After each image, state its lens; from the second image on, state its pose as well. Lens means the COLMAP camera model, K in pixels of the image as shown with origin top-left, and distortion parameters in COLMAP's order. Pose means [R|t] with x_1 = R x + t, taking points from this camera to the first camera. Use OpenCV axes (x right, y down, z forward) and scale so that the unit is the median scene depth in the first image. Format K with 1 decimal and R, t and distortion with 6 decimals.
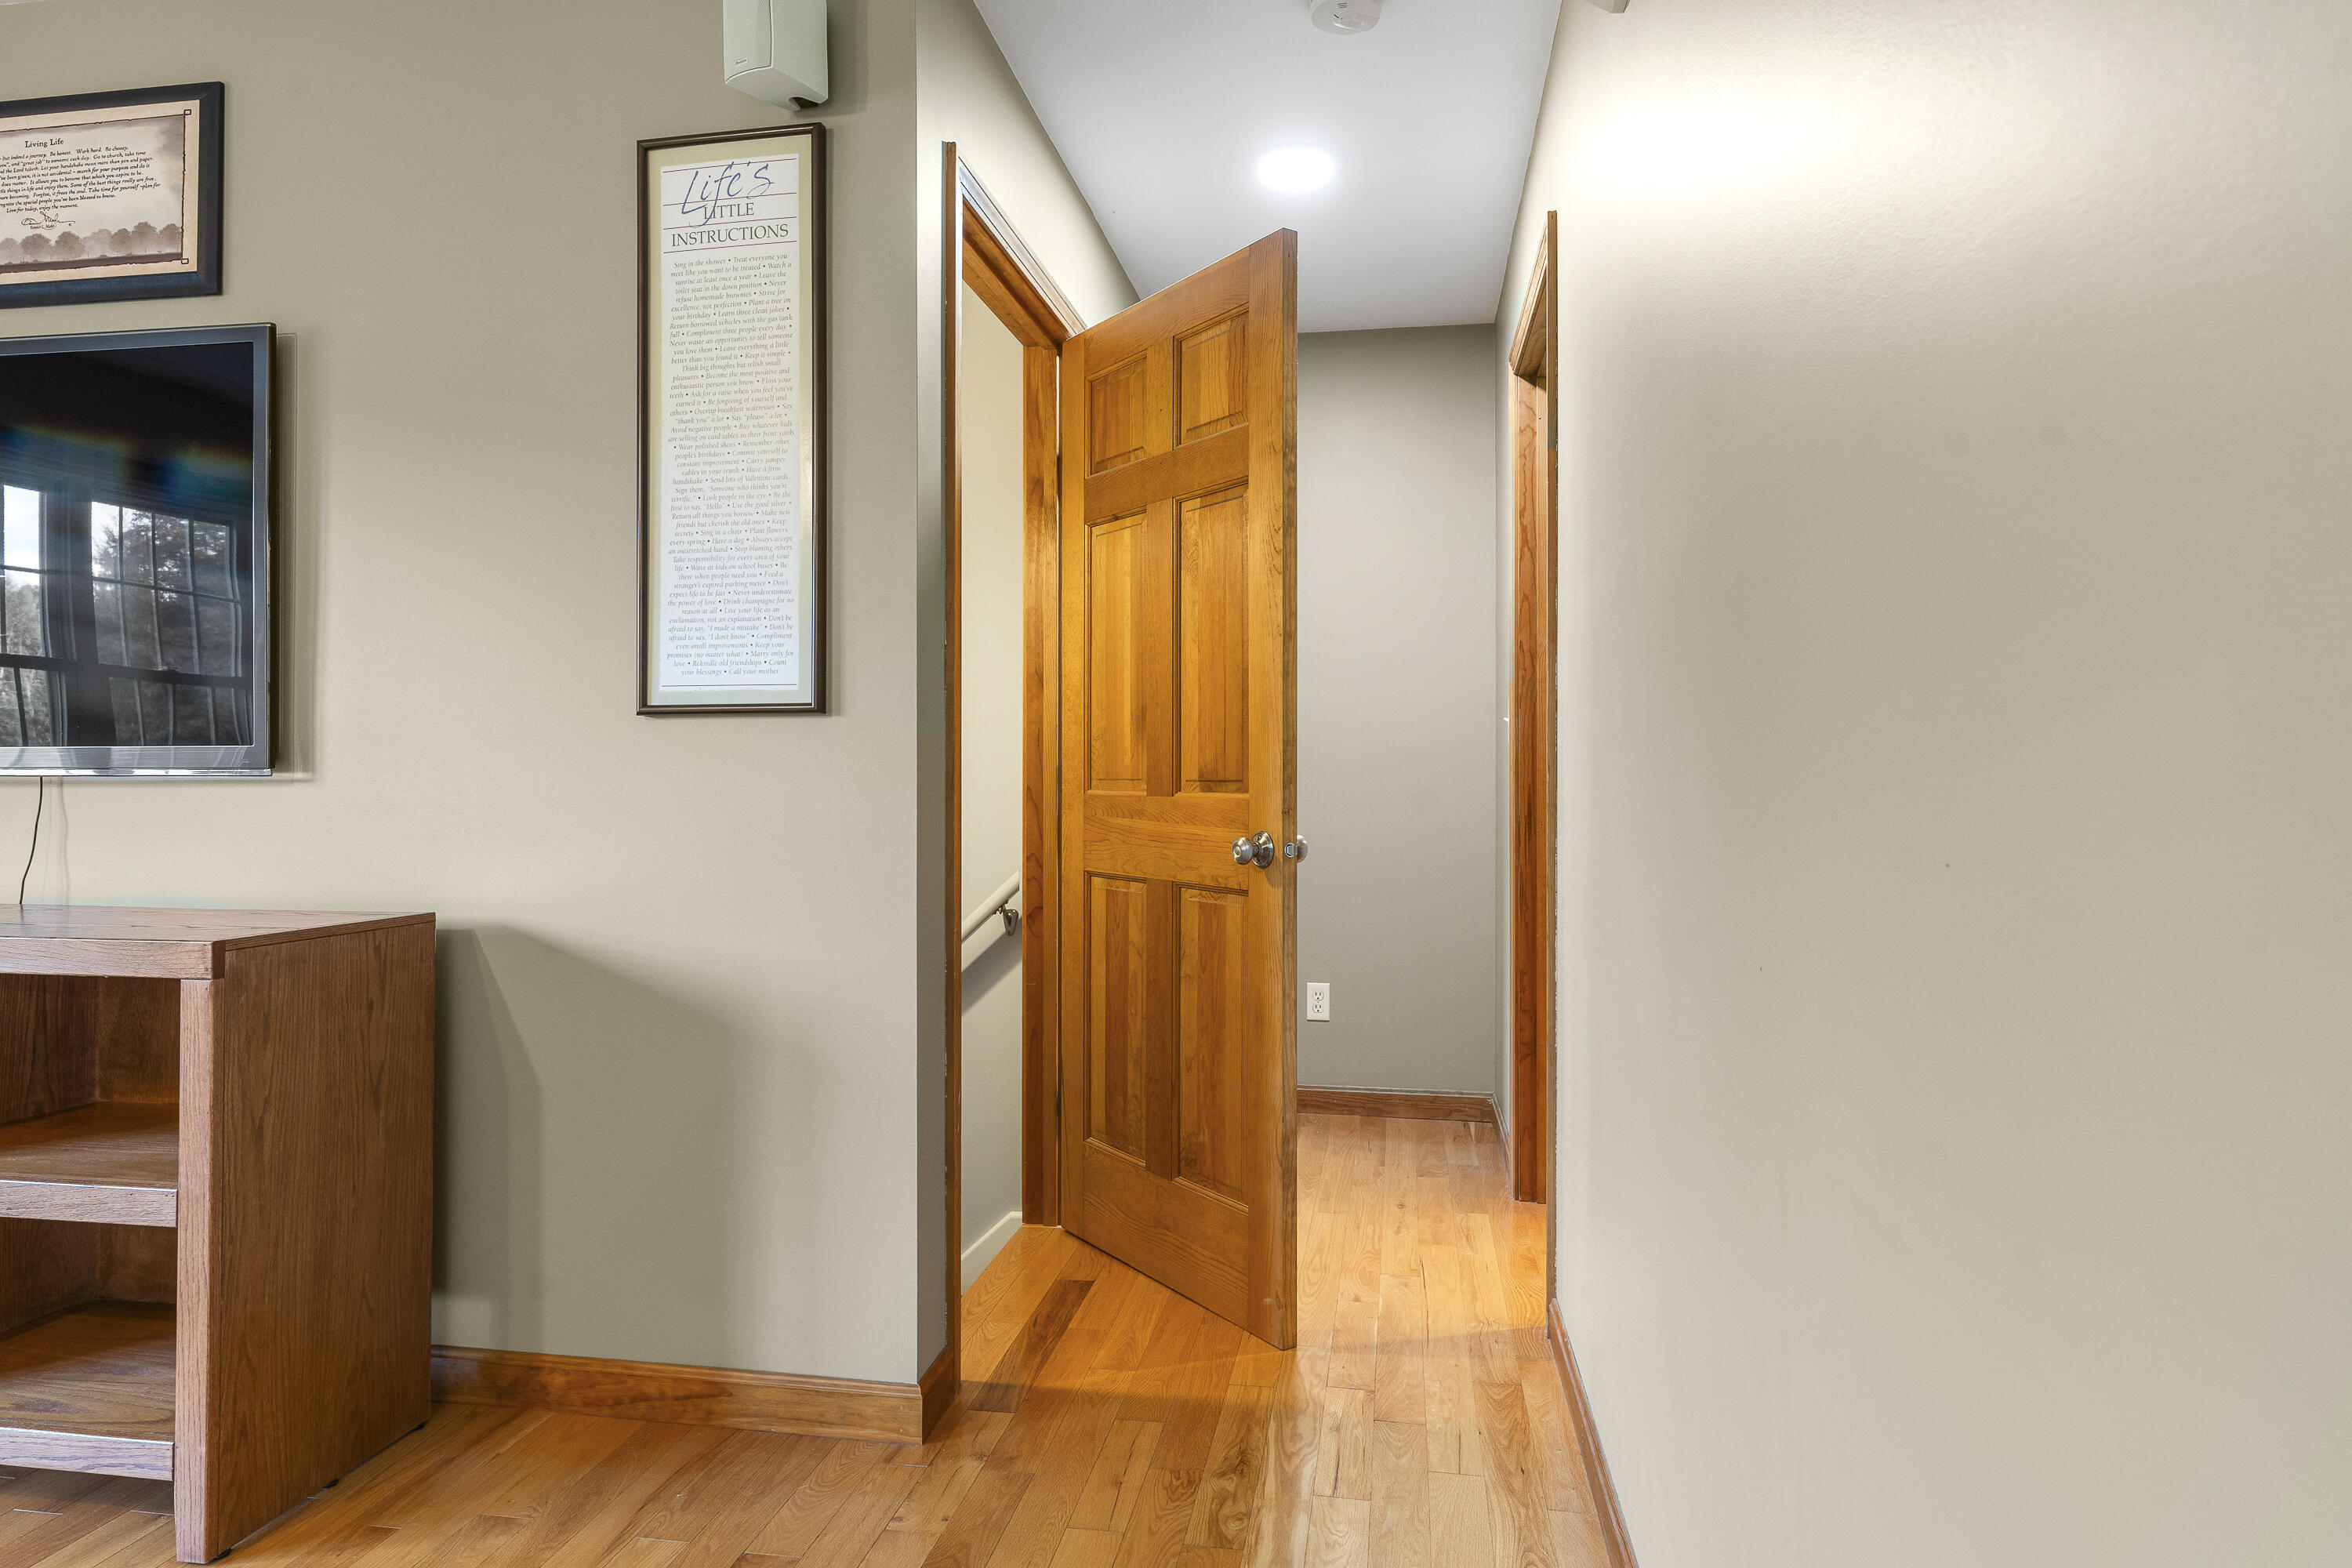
lens RADIAL K [[1356.3, 0, 1176.4], [0, 1356.3, 784.4], [0, 0, 1]] dist [0.000603, 0.000029]
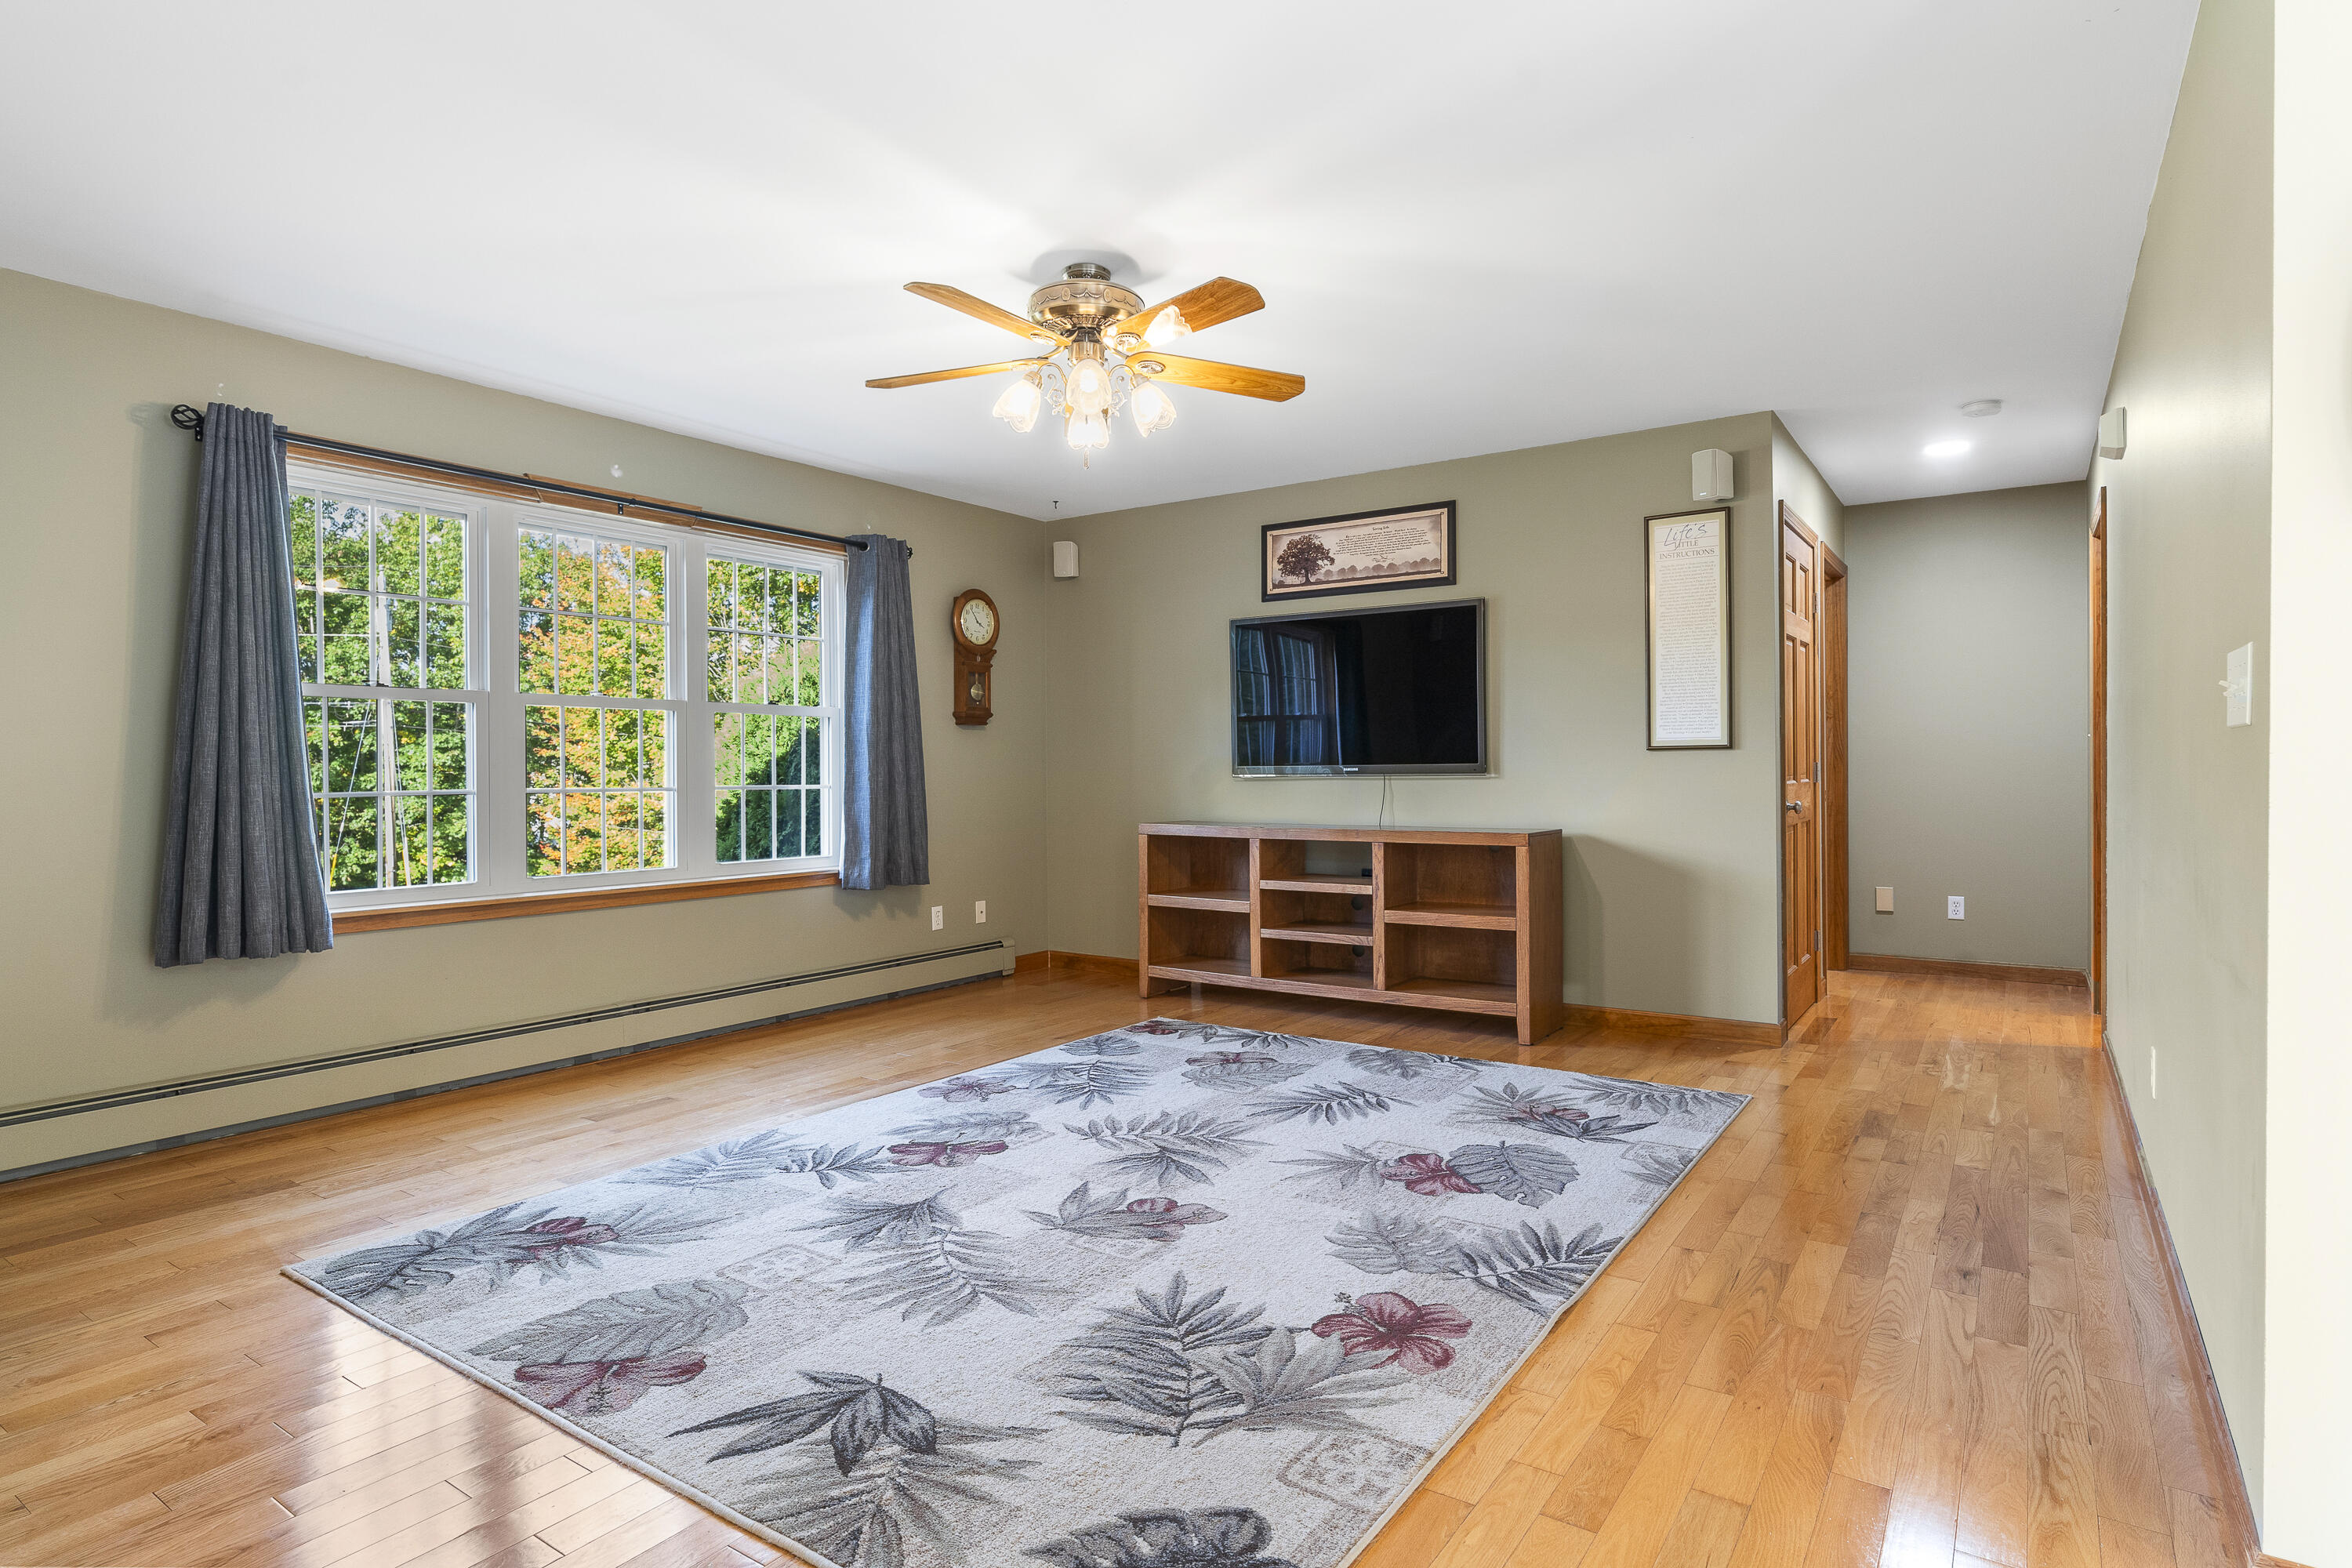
lens RADIAL K [[1256.6, 0, 1177.2], [0, 1256.6, 780.1], [0, 0, 1]] dist [0.000898, -0.000320]
pose [[0.909280, -0.005486, -0.416149, -0.217523], [0.008928, 0.999940, 0.006326, -0.018892], [0.416090, -0.009467, 0.909274, -1.409863]]
